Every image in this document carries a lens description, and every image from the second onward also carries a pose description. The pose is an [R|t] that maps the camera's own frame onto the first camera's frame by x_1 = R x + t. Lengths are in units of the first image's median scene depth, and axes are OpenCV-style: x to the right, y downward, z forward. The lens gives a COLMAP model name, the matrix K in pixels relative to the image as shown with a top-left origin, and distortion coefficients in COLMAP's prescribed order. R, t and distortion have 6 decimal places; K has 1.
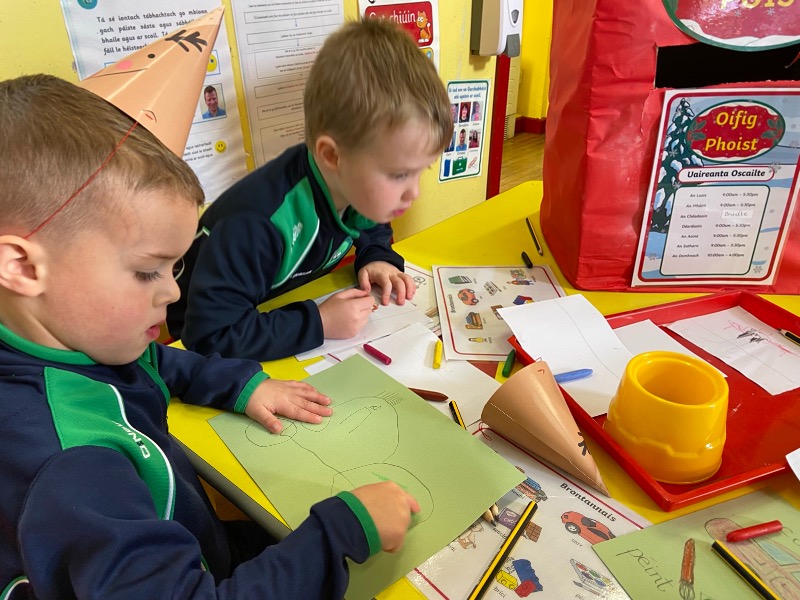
lens RADIAL K [[600.1, 0, 403.4], [0, 600.1, 298.3], [0, 0, 1]] dist [0.103974, -0.137698]
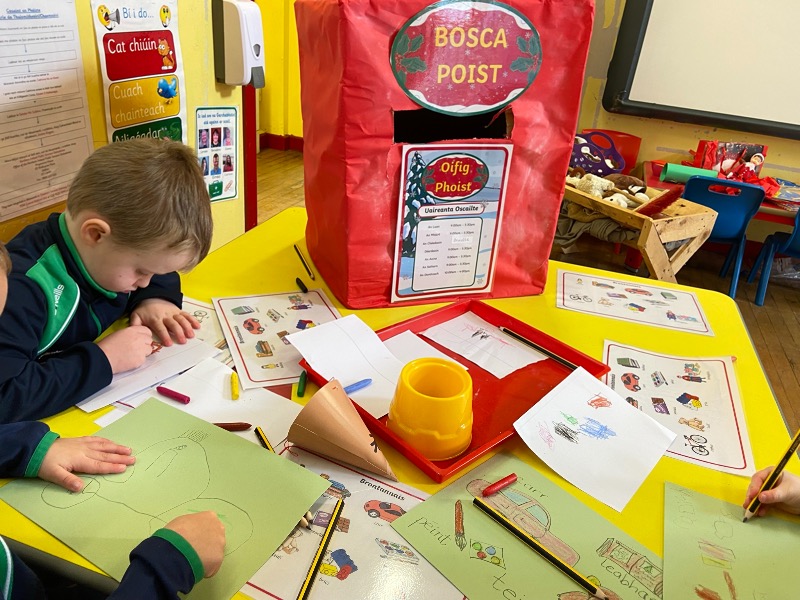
lens RADIAL K [[600.1, 0, 403.4], [0, 600.1, 298.3], [0, 0, 1]] dist [0.103974, -0.137698]
pose [[0.915653, -0.092974, 0.391070, -0.073573], [0.096093, 0.995304, 0.011633, -0.044317], [-0.390315, 0.026927, 0.920288, -0.111743]]
